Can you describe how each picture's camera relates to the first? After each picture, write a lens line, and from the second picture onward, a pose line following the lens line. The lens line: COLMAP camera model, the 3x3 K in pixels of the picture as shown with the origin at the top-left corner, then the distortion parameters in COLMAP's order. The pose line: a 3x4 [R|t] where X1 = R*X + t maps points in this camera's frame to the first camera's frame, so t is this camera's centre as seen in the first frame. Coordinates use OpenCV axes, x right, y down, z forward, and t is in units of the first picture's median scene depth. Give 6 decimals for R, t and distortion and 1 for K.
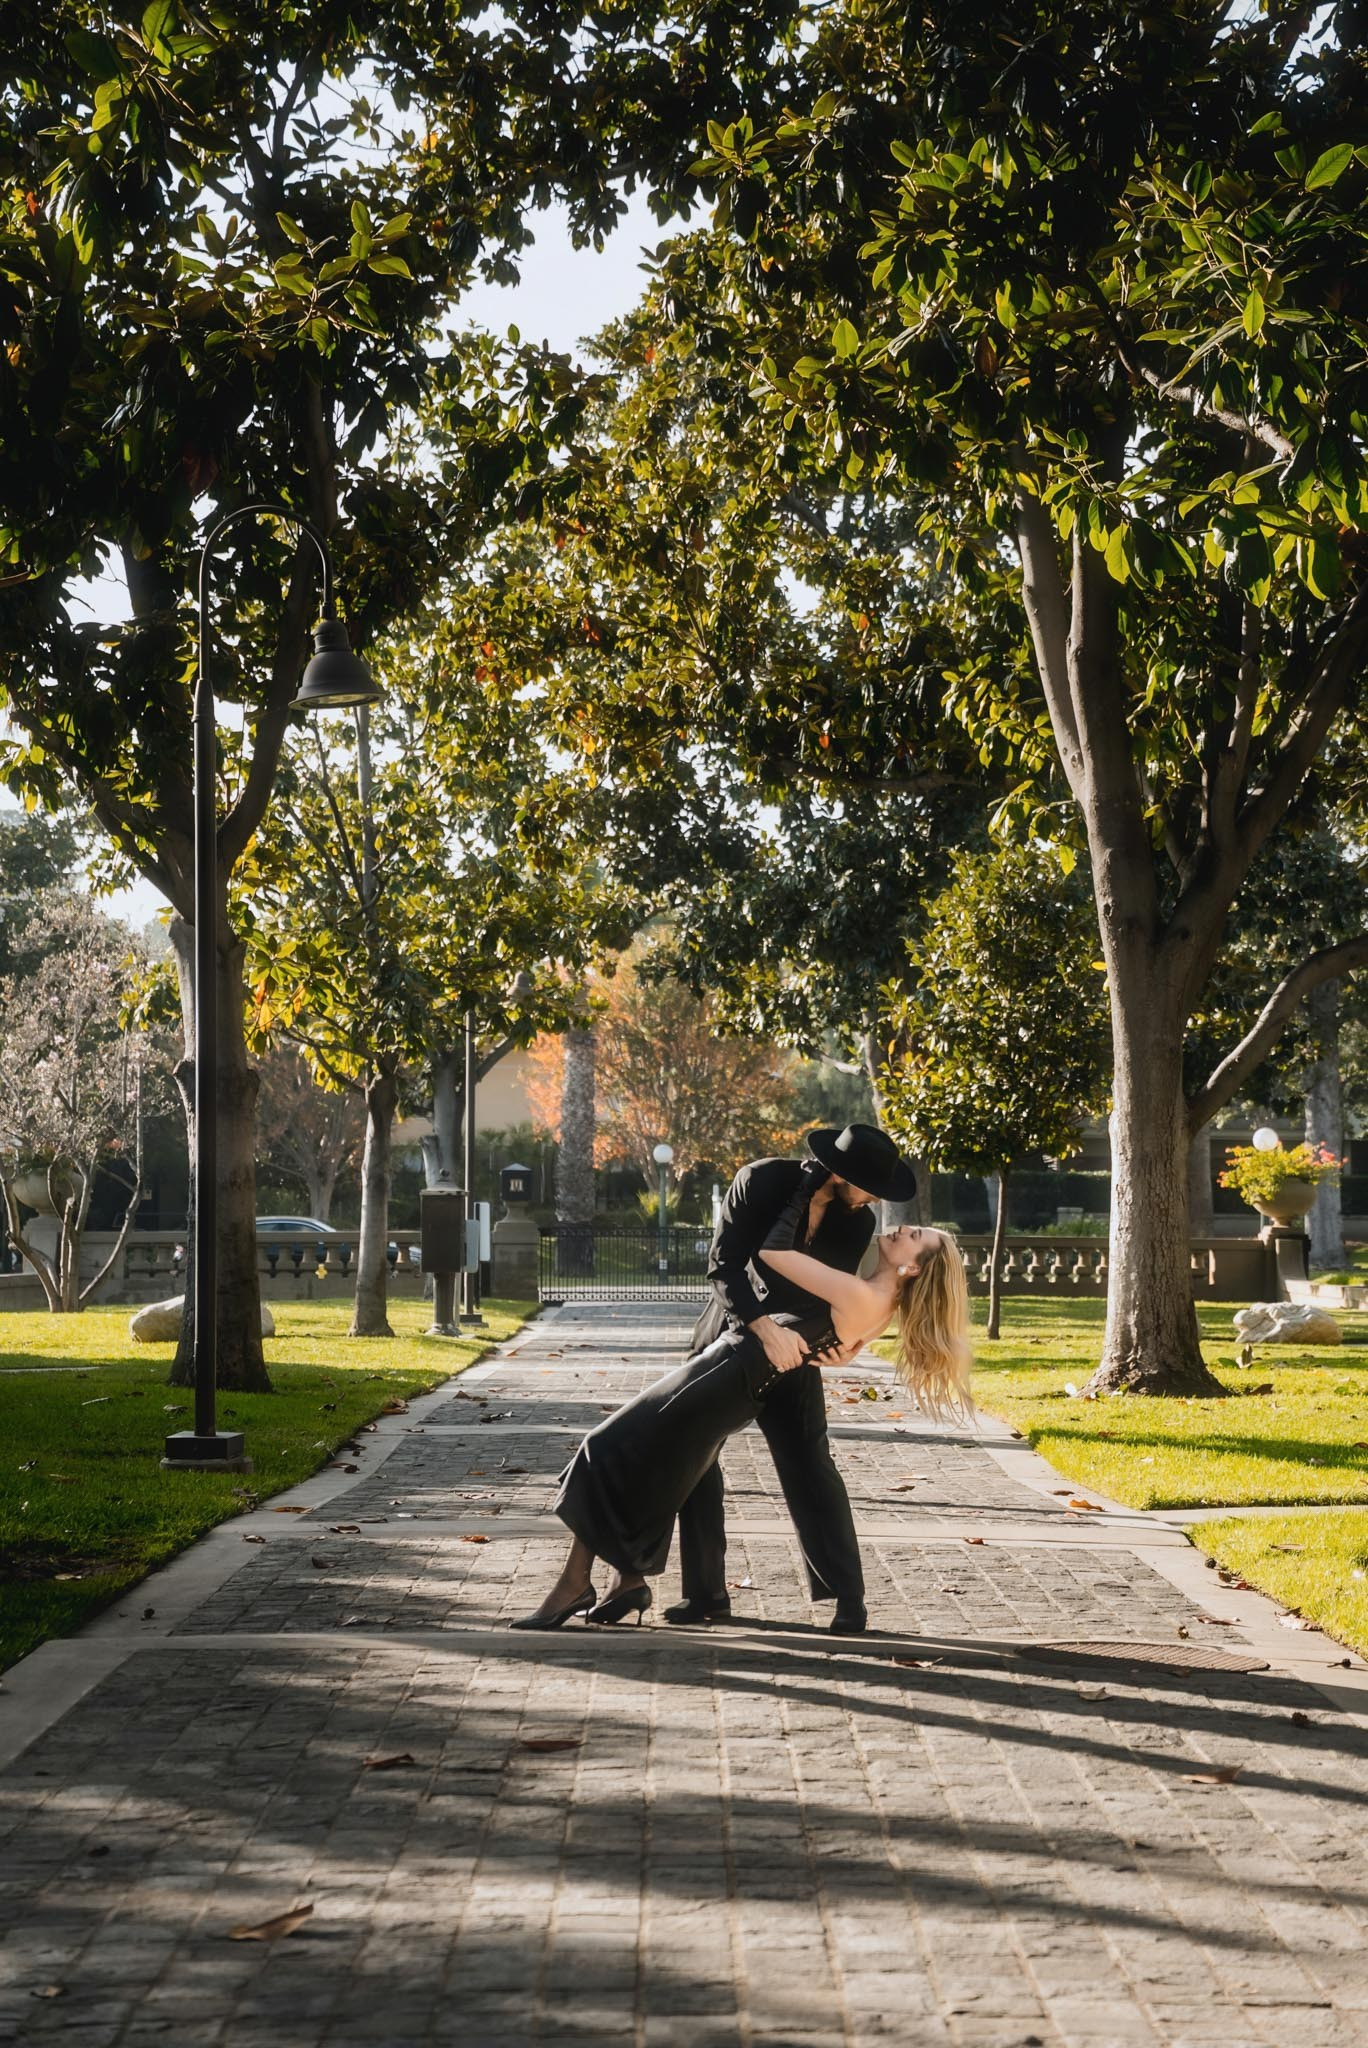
lens RADIAL K [[4067.6, 0, 883.4], [0, 4067.6, 1270.2], [0, 0, 1]] dist [-0.020541, -0.021905]
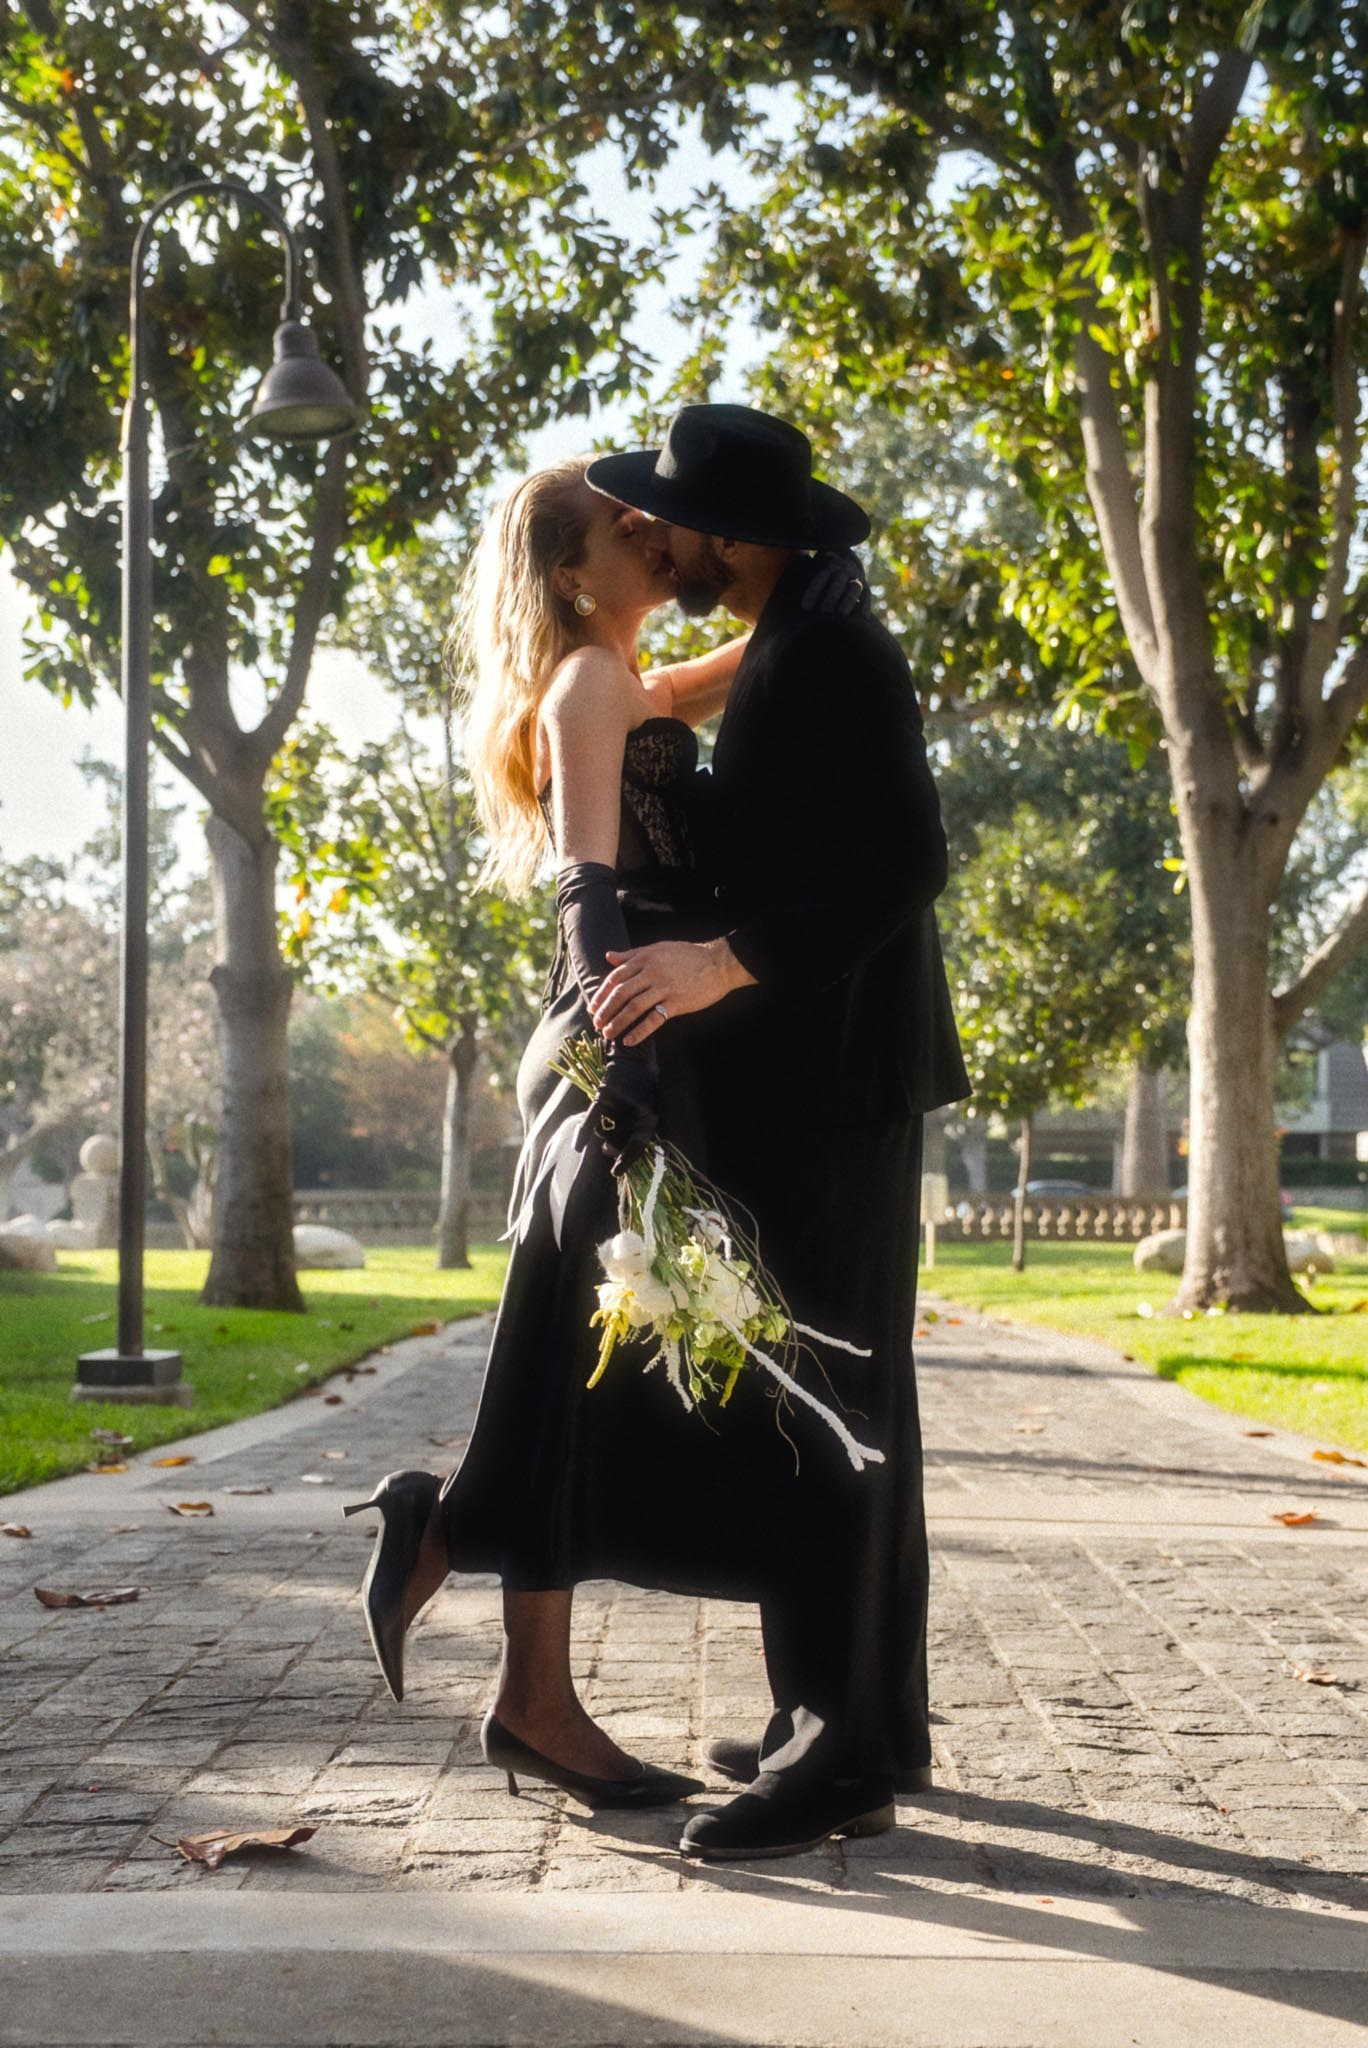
lens RADIAL K [[2664.3, 0, 731.3], [0, 2664.3, 1049.2], [0, 0, 1]] dist [0.131260, 0.007421]
pose [[0.998799, -0.005728, -0.048667, -0.019097], [0.001963, 0.997025, -0.077059, 0.015754], [0.048963, 0.076871, 0.995838, 0.354116]]
